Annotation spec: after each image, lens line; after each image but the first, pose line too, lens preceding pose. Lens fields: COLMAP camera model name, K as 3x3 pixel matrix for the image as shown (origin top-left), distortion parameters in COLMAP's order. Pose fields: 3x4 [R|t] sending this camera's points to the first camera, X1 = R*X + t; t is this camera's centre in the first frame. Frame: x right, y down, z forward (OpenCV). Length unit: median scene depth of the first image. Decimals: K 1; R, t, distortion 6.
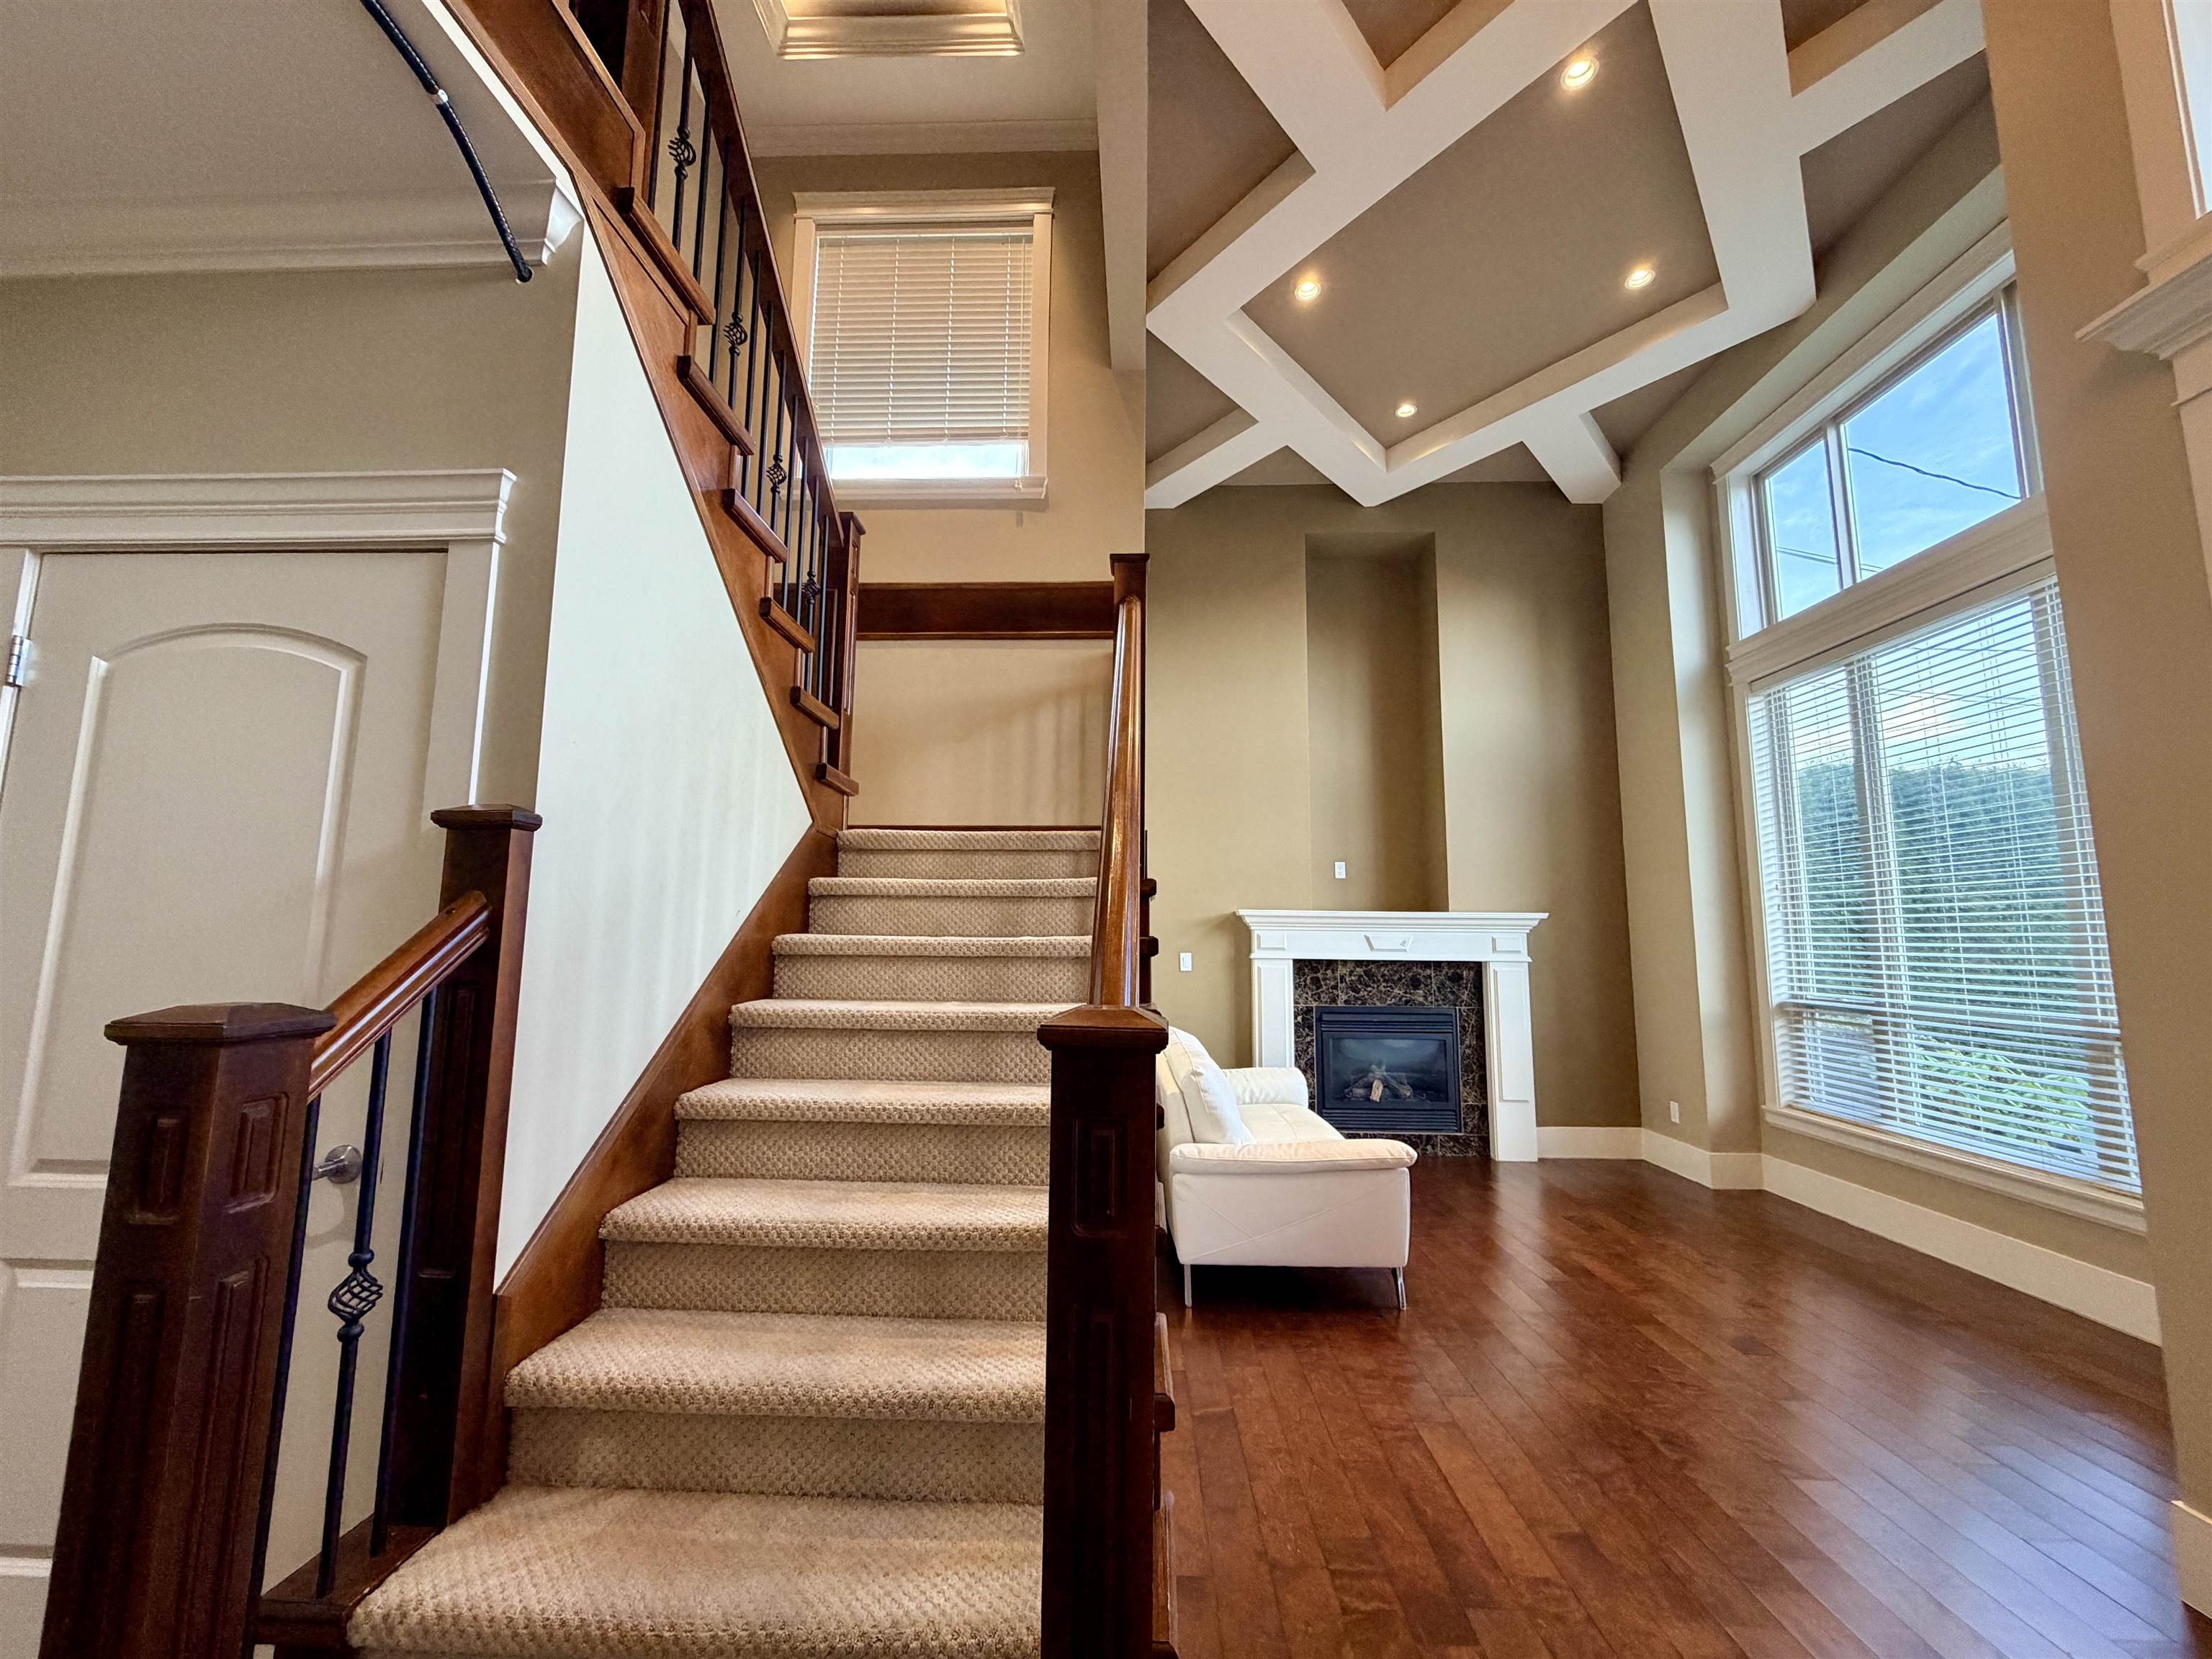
lens RADIAL K [[877.0, 0, 1099.0], [0, 877.0, 830.0], [0, 0, 1]] dist [-0.003304, 0.001887]
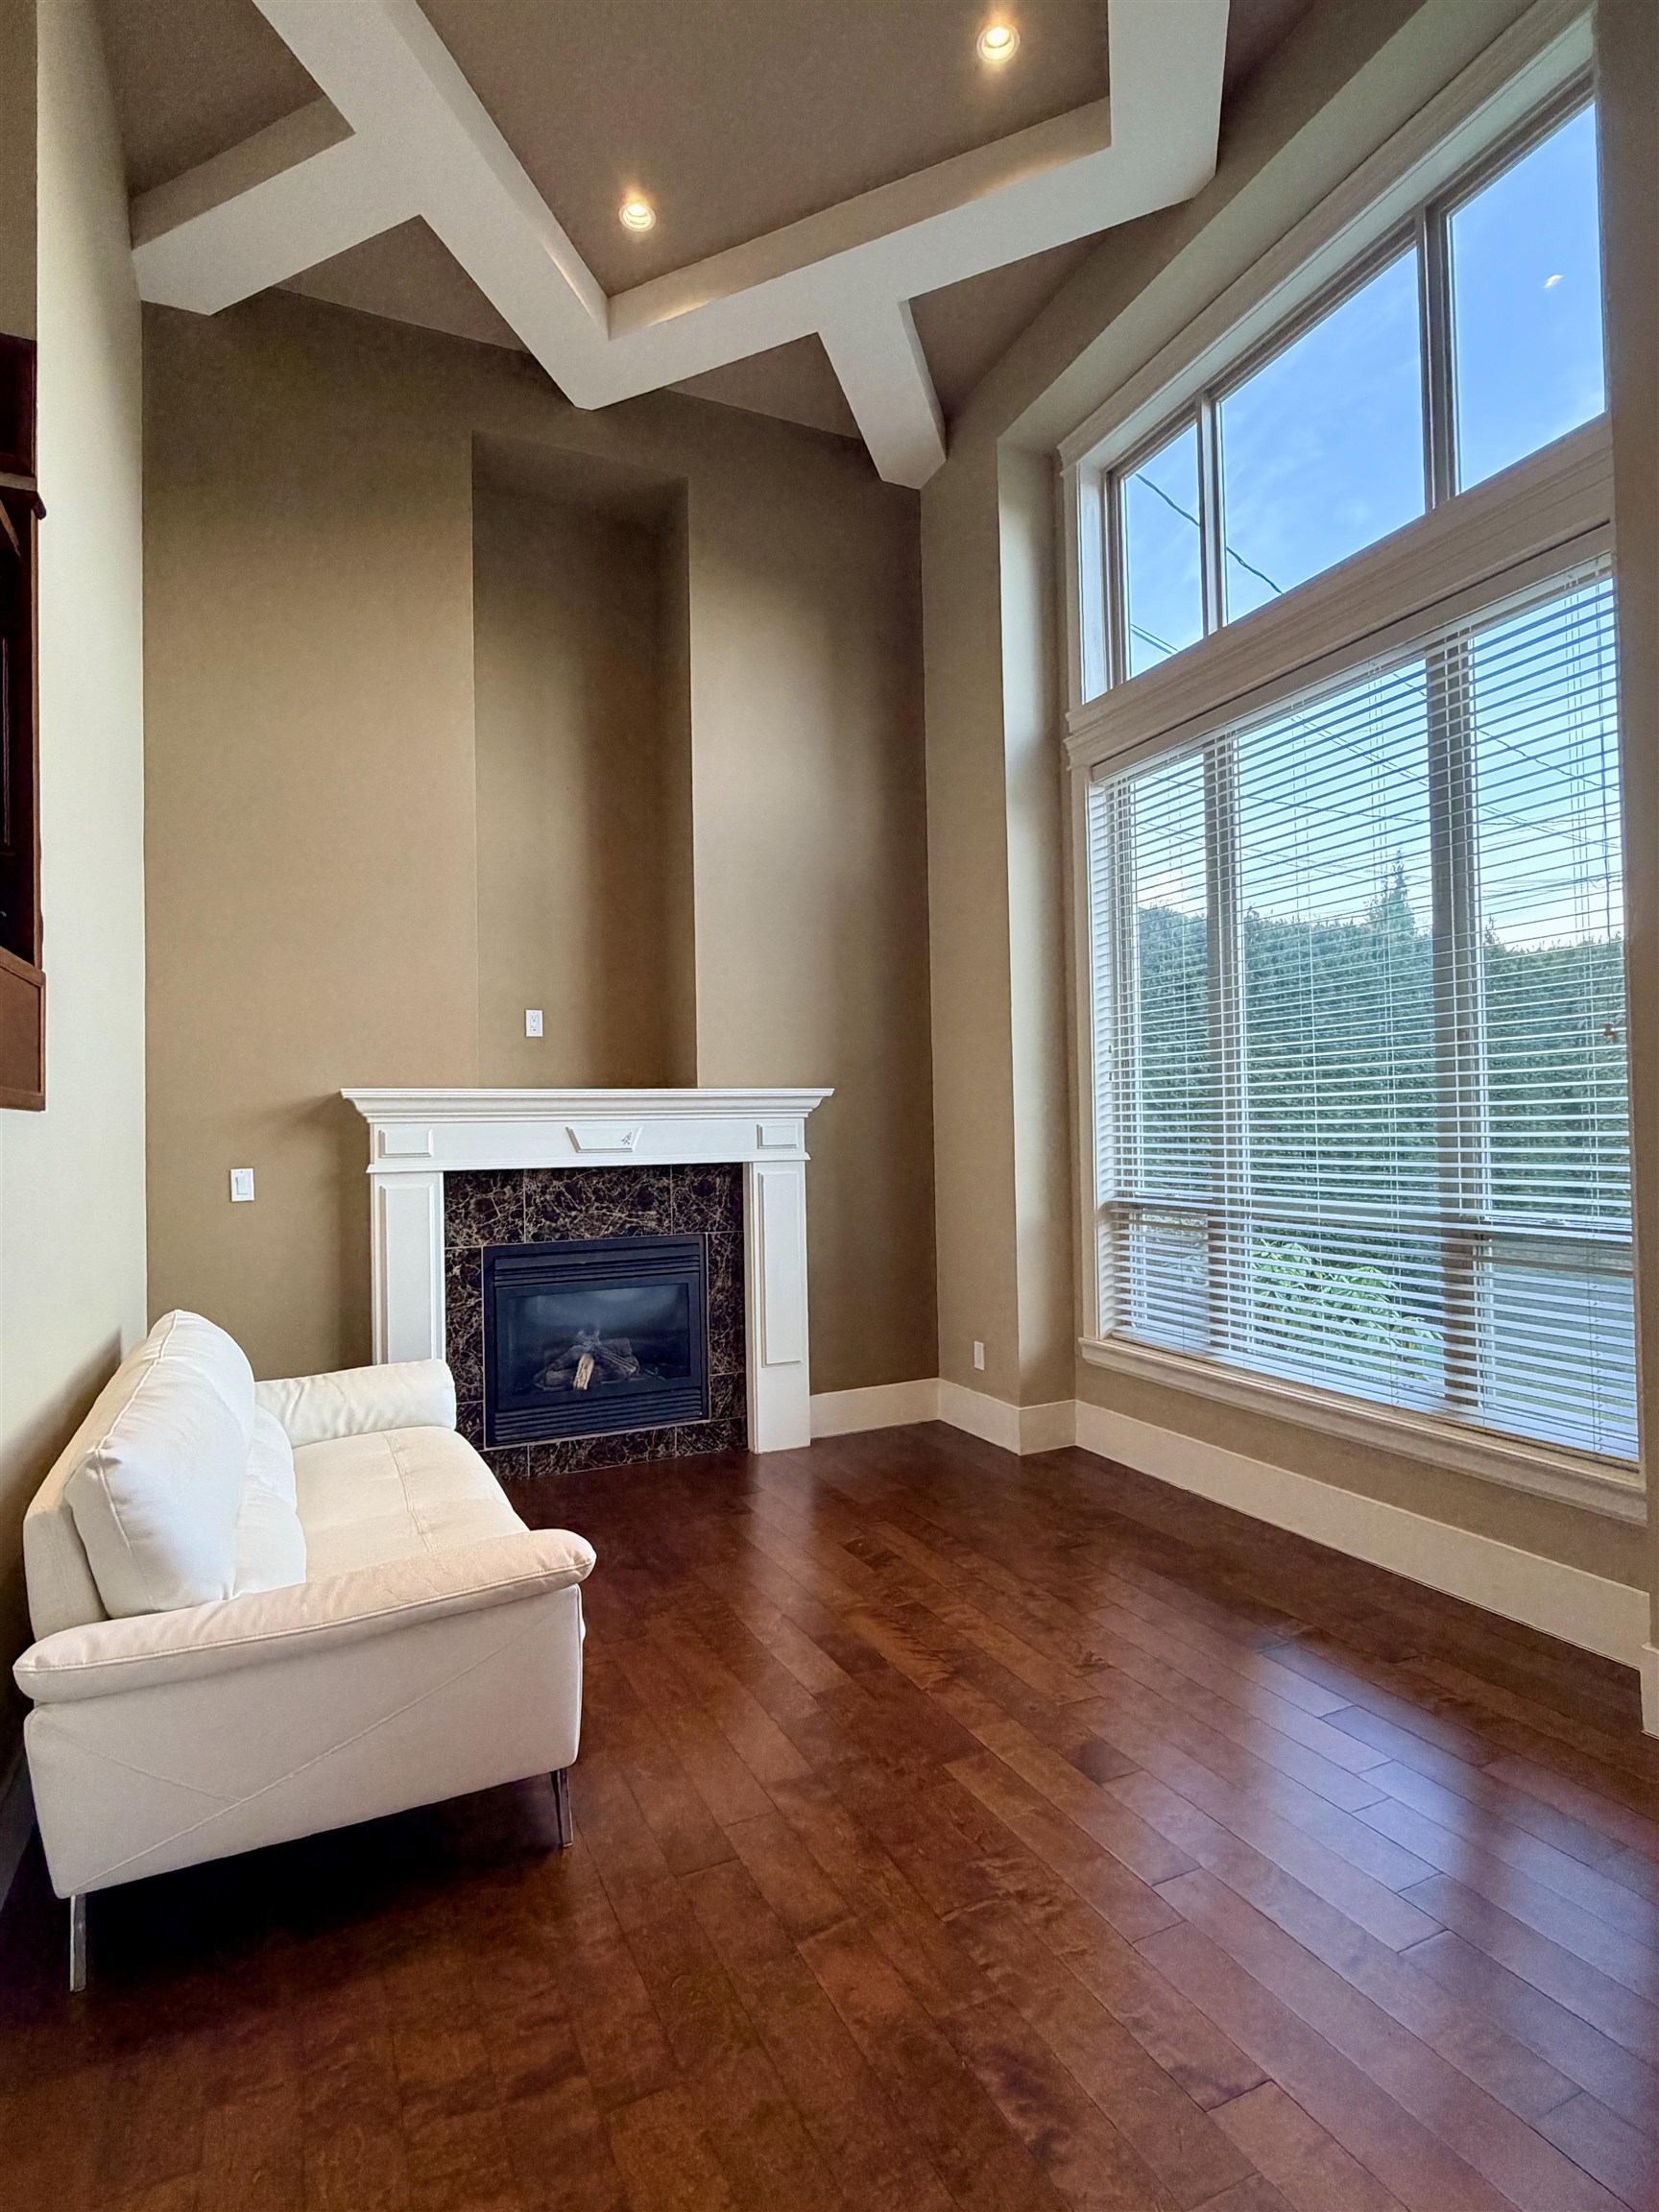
lens RADIAL K [[1147.0, 0, 822.2], [0, 1147.0, 1102.6], [0, 0, 1]] dist [0.001914, 0.000112]
pose [[0.893713, -0.017691, 0.448290, 0.116565], [-0.026970, 0.995297, 0.093045, 0.025640], [-0.447827, -0.095246, 0.889033, 0.232204]]
